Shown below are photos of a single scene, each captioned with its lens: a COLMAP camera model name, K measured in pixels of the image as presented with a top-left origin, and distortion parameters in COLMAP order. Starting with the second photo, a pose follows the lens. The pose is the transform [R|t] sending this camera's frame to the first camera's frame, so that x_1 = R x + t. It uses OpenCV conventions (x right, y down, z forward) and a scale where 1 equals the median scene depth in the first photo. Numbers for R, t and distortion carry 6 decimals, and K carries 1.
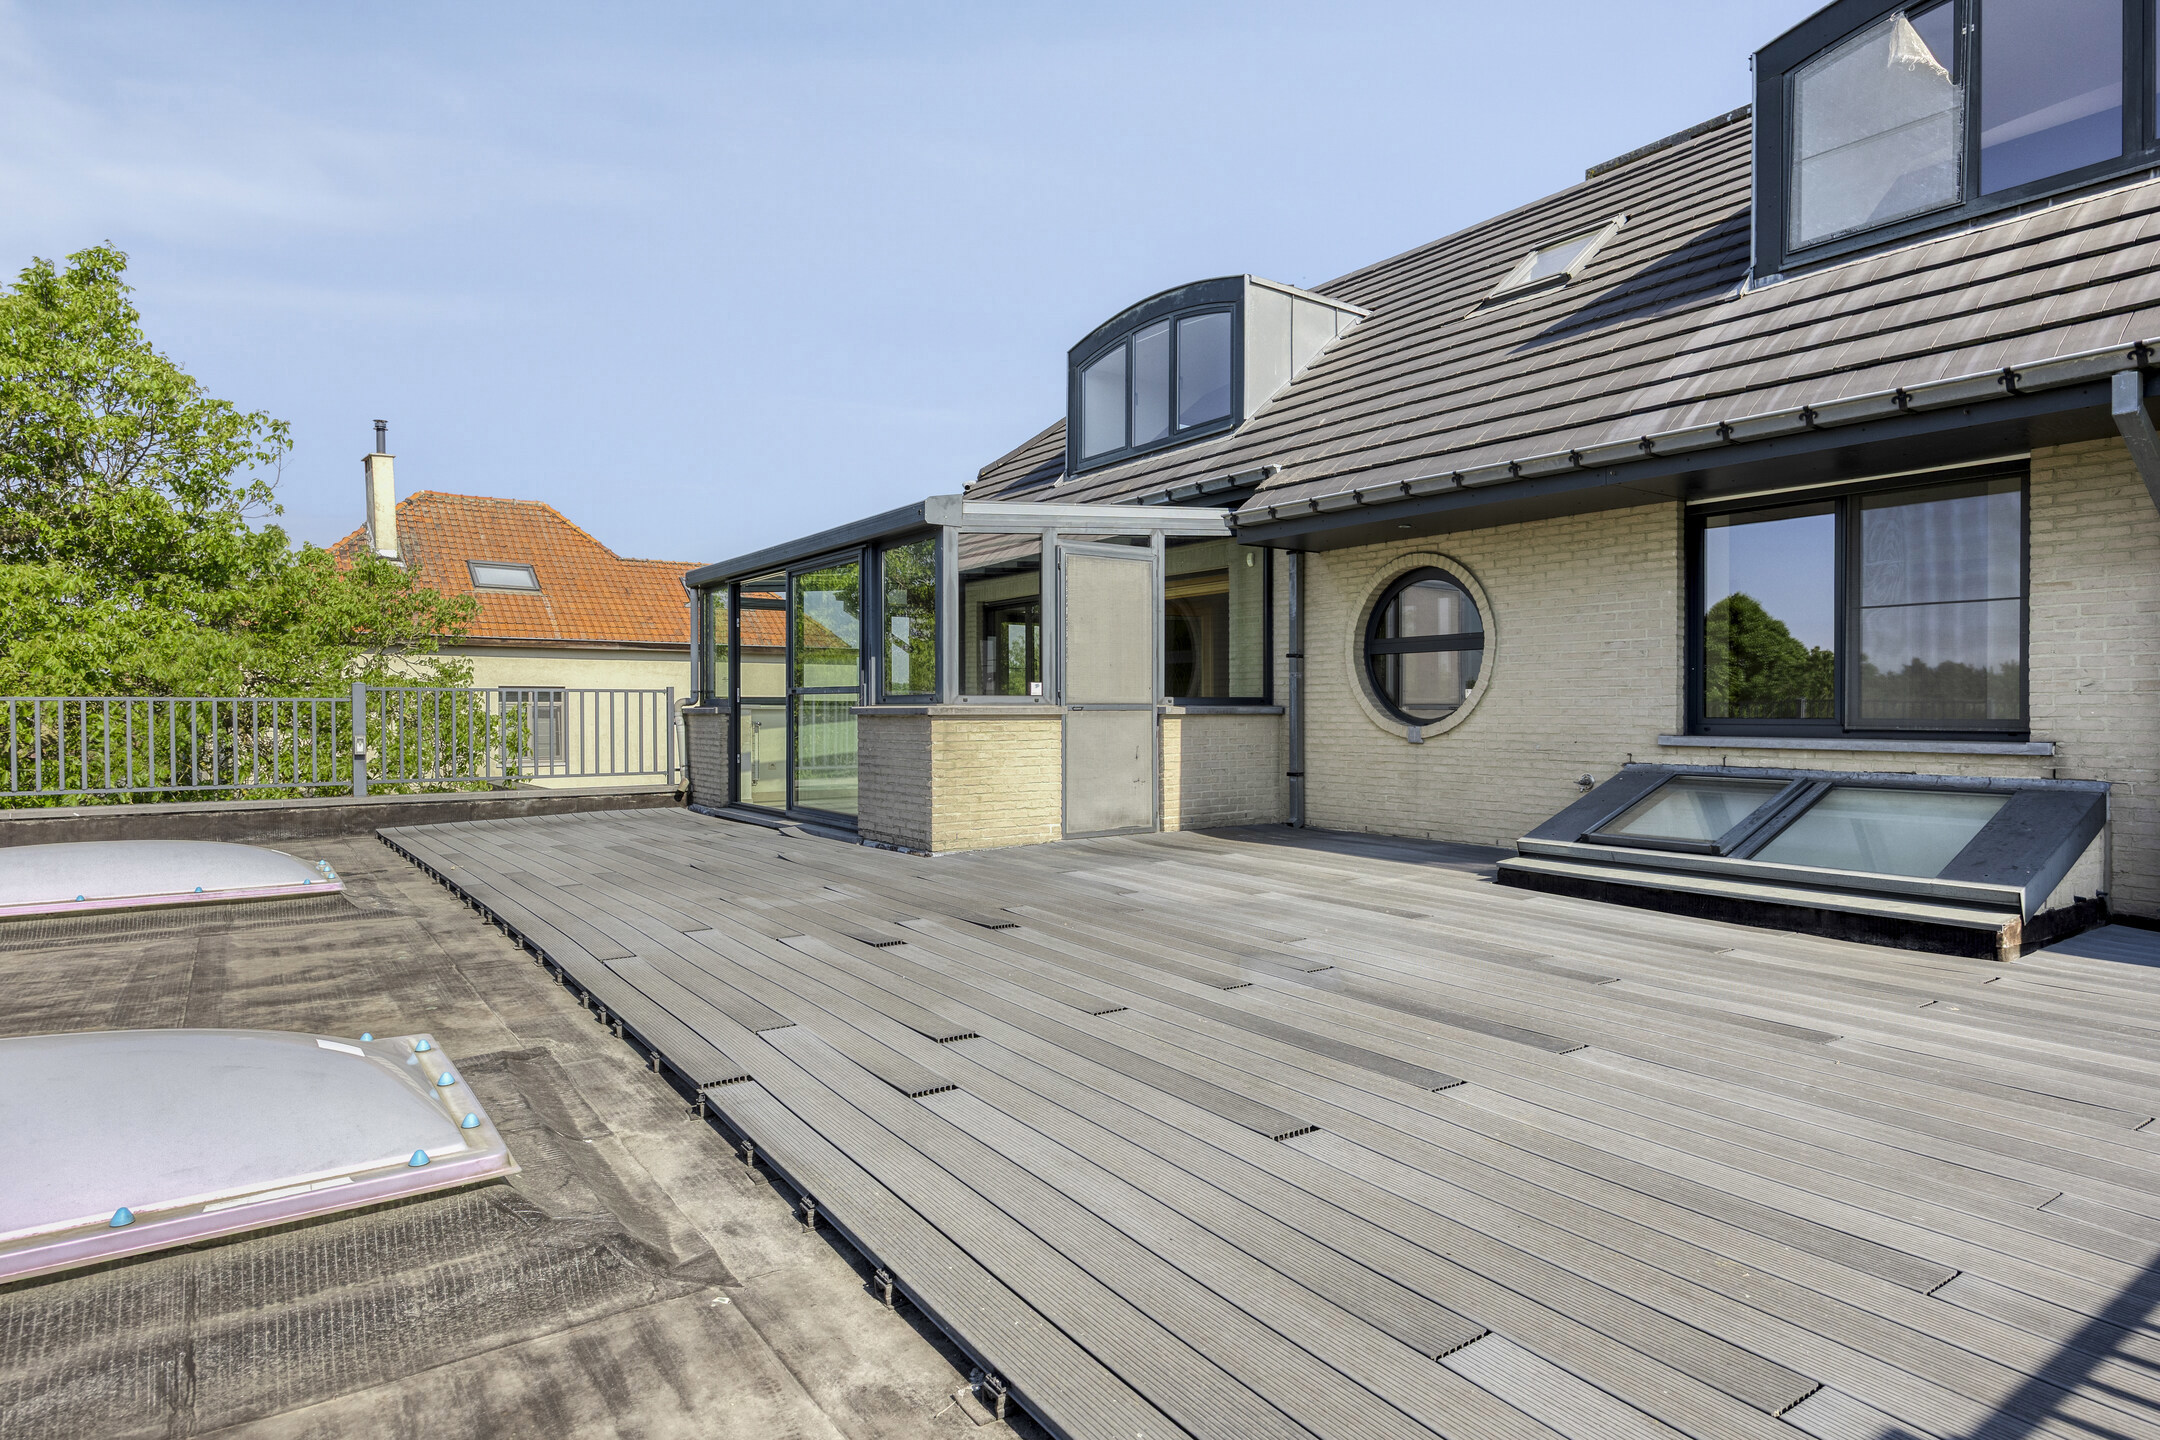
lens RADIAL K [[1176.0, 0, 1084.2], [0, 1176.0, 715.4], [0, 0, 1]] dist [-0.003712, -0.000534]
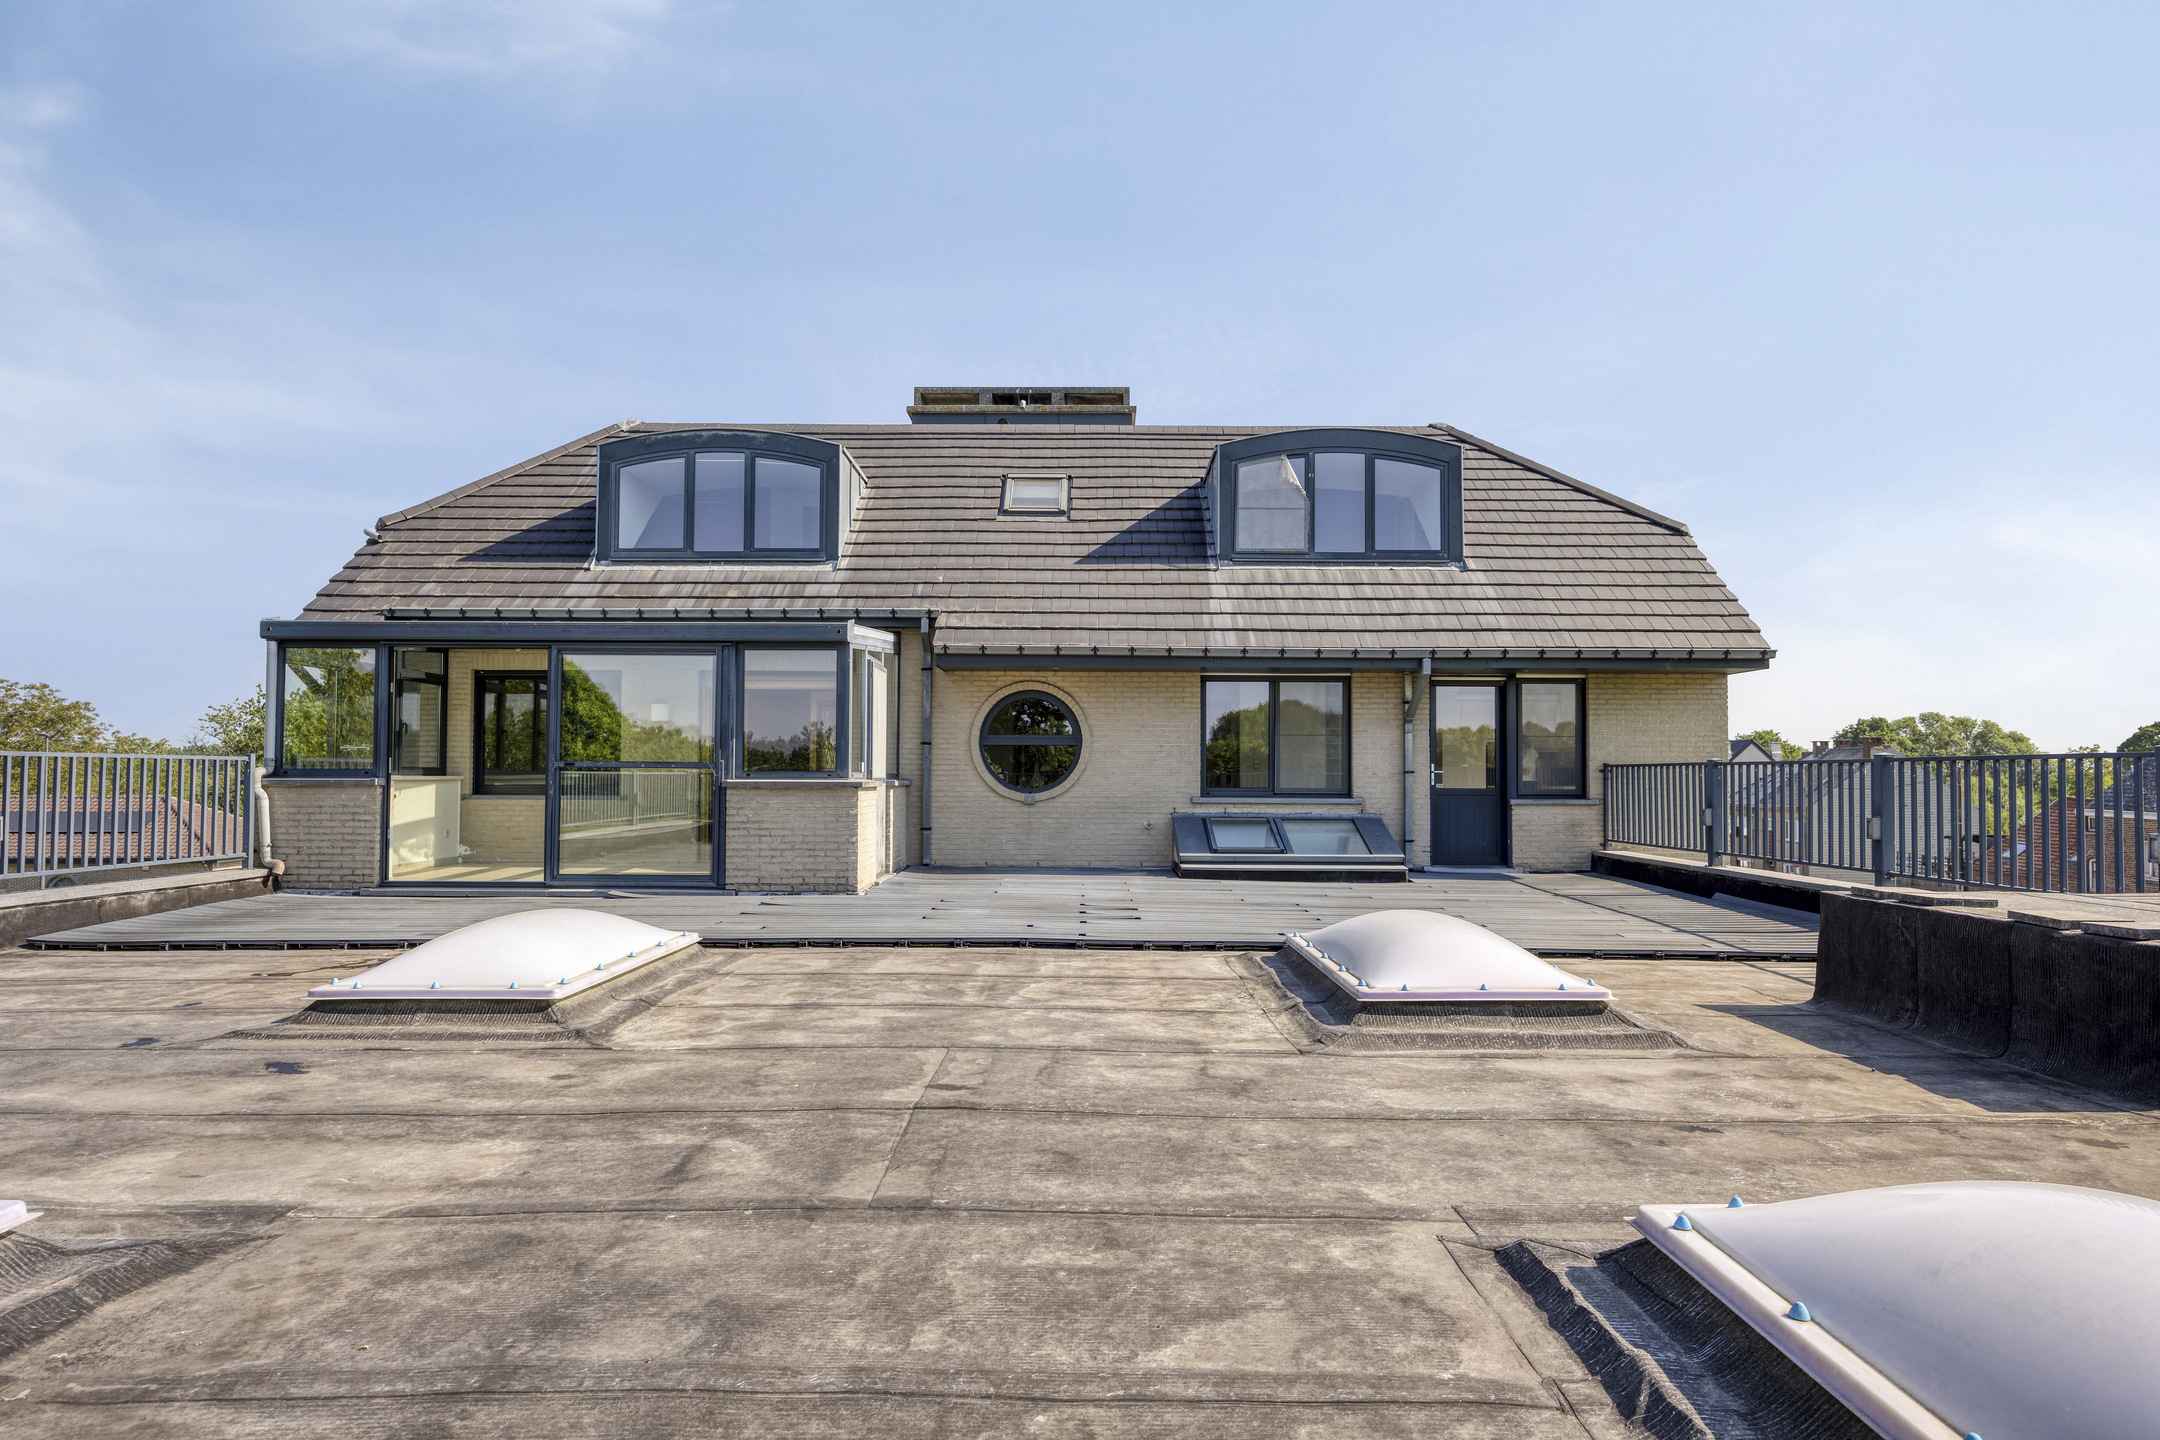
lens RADIAL K [[1297.5, 0, 1079.1], [0, 1297.5, 735.9], [0, 0, 1]] dist [0.002319, 0.000222]
pose [[0.585948, 0.029780, 0.809801, -1.048796], [-0.000435, 0.999336, -0.036435, -0.004176], [-0.810349, 0.020997, 0.585572, -0.047250]]
